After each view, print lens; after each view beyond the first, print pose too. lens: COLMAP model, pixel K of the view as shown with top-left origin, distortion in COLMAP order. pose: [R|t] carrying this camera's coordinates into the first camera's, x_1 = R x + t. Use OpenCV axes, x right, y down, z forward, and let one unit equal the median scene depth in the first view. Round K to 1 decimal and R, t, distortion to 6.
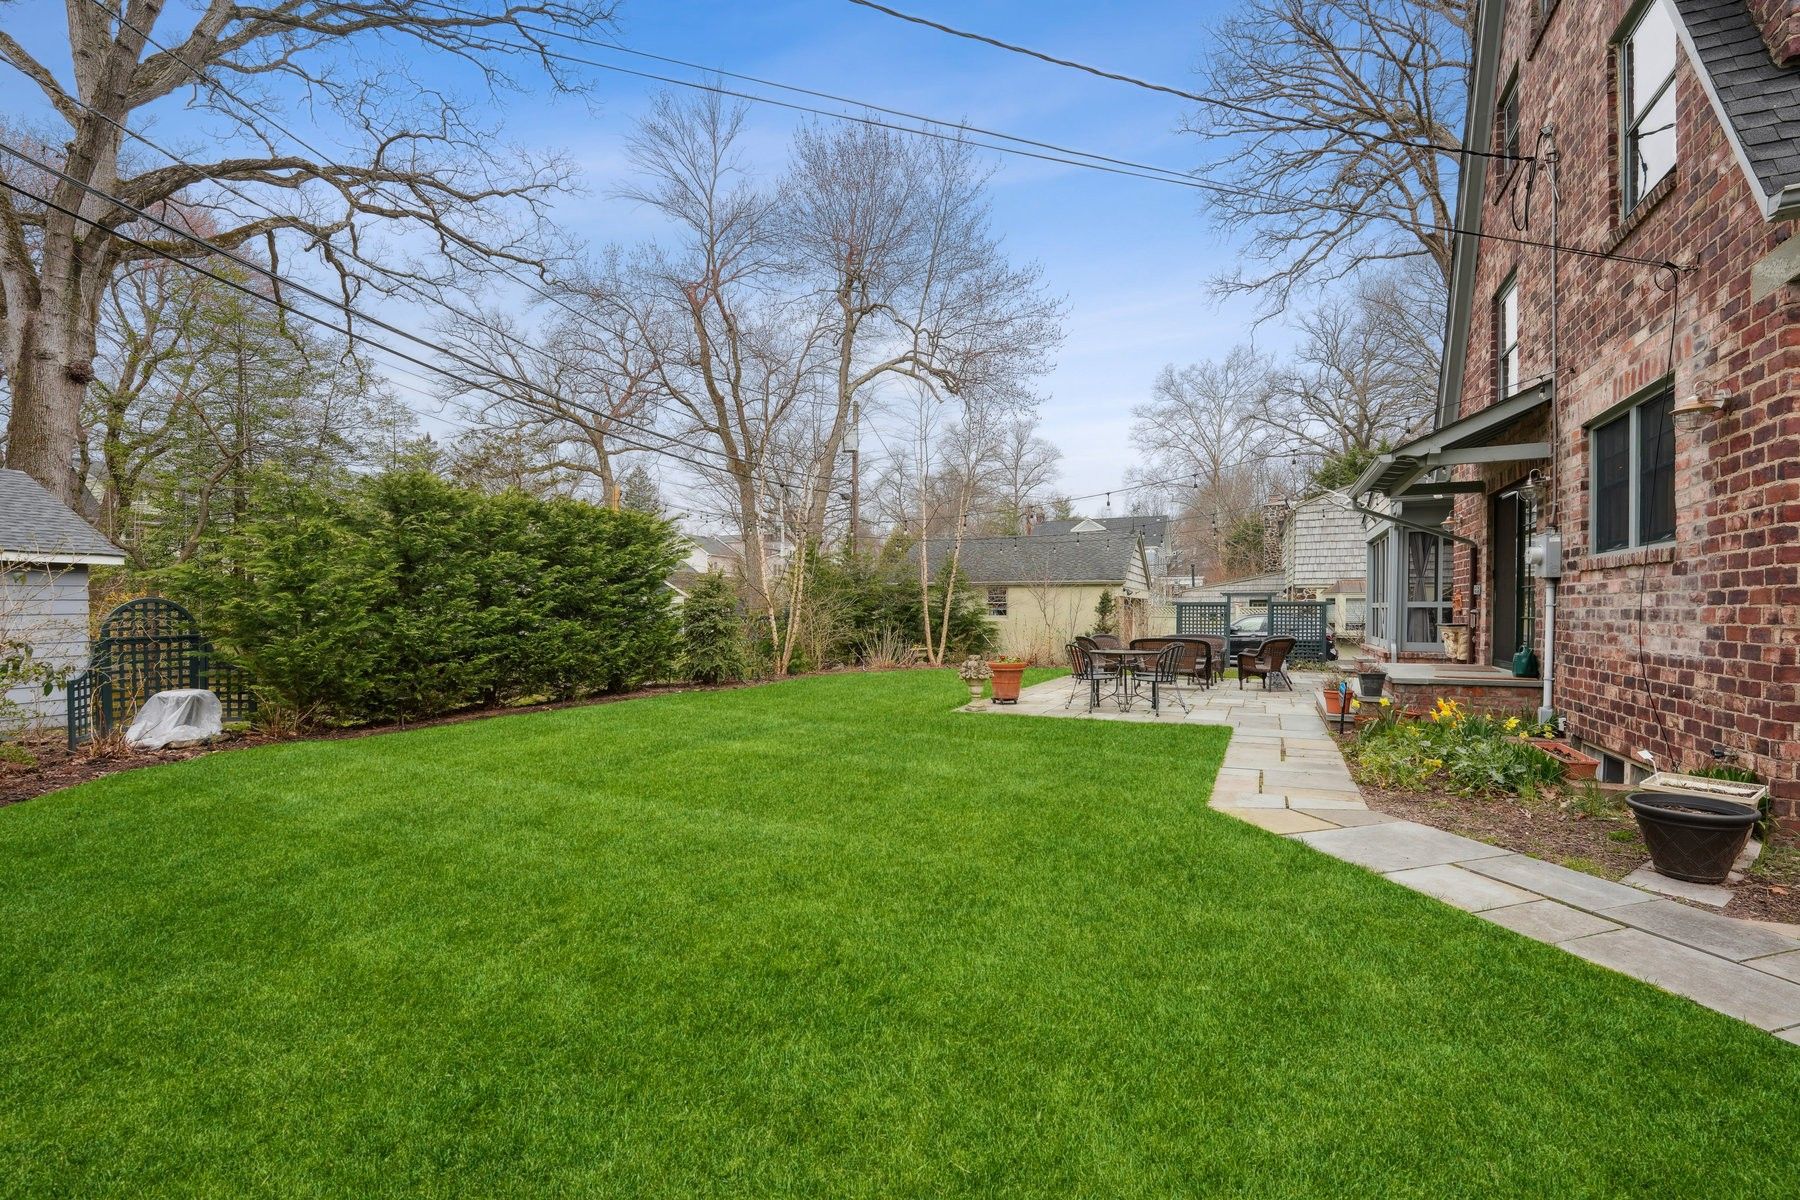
lens RADIAL K [[739.3, 0, 908.5], [0, 739.3, 616.5], [0, 0, 1]] dist [-0.002887, -0.000506]
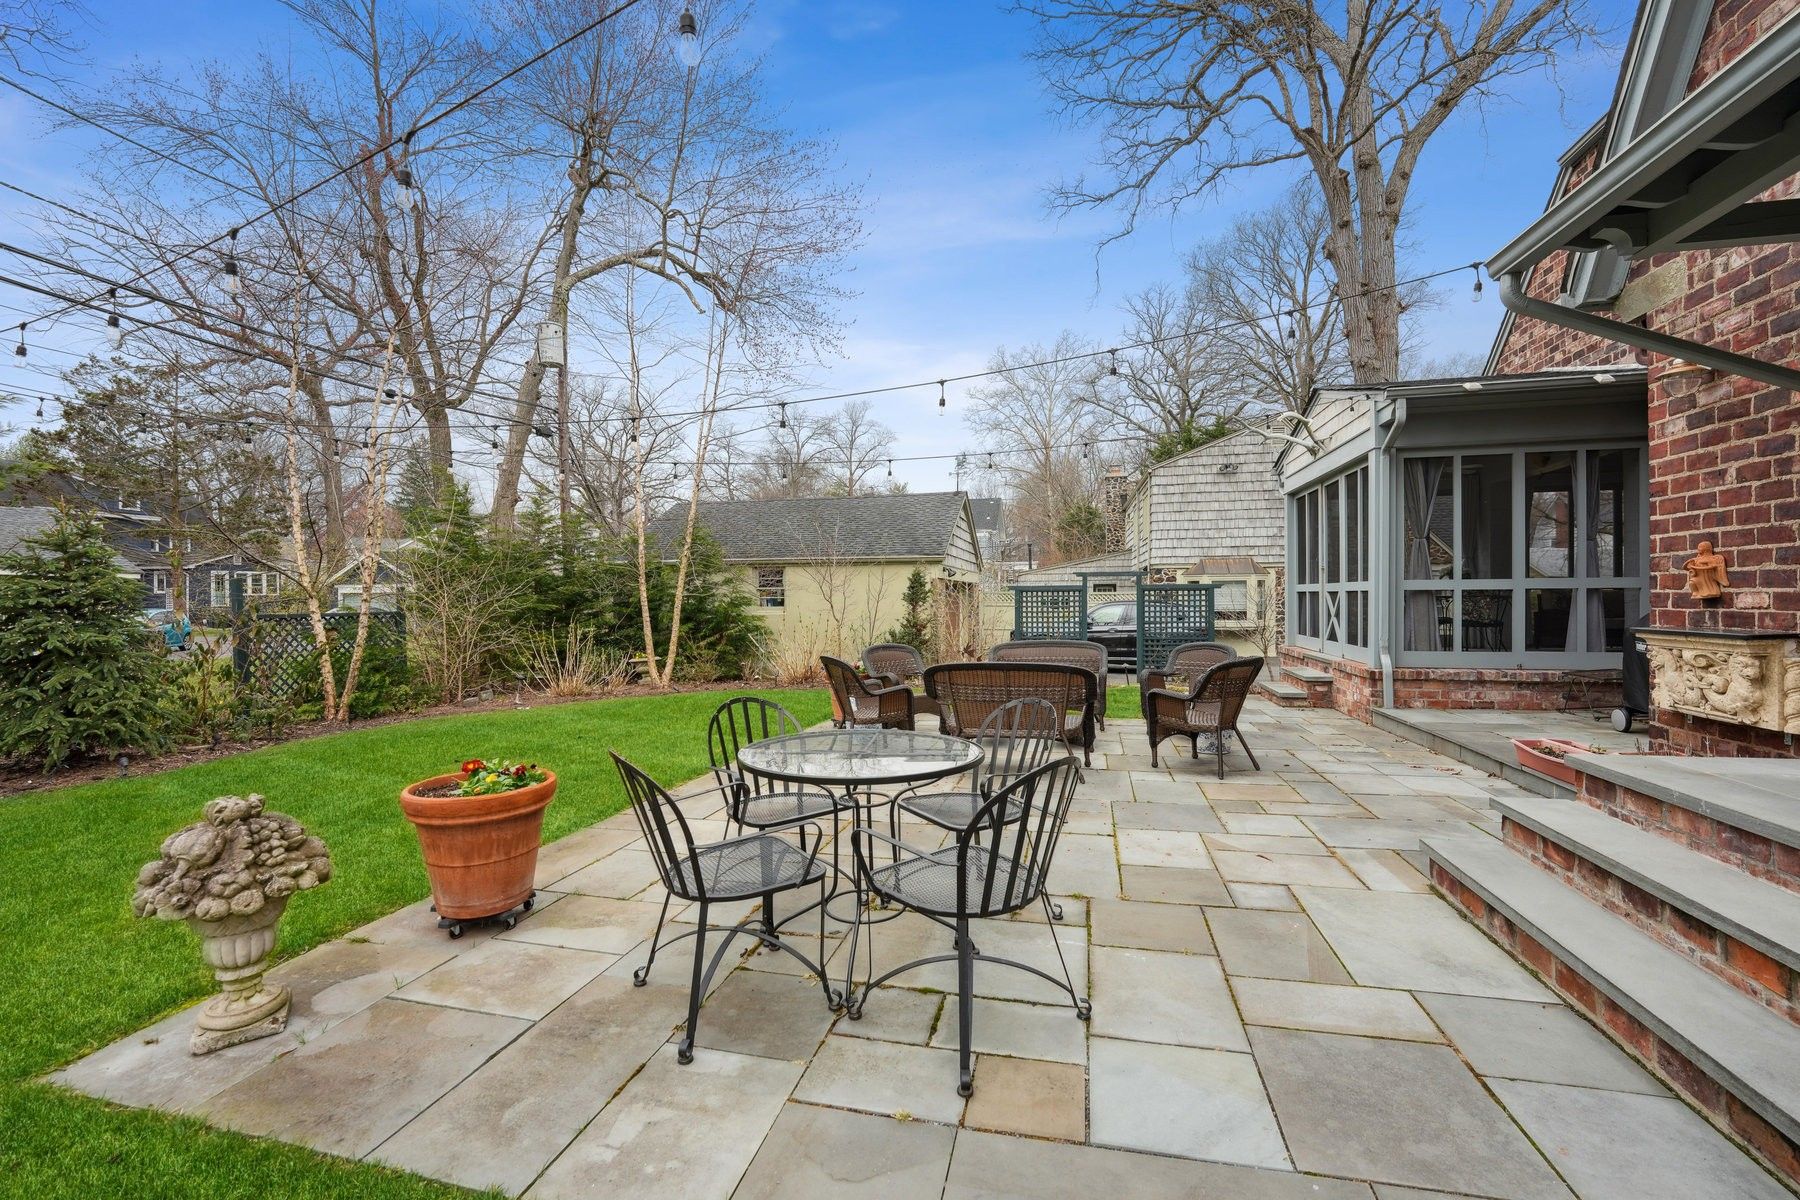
lens RADIAL K [[739.3, 0, 892.0], [0, 739.3, 595.5], [0, 0, 1]] dist [-0.002887, -0.000506]
pose [[0.982045, -0.006804, 0.188522, 0.088788], [0.008858, 0.999910, -0.010057, -0.003332], [-0.188436, 0.011547, 0.982018, 0.253731]]
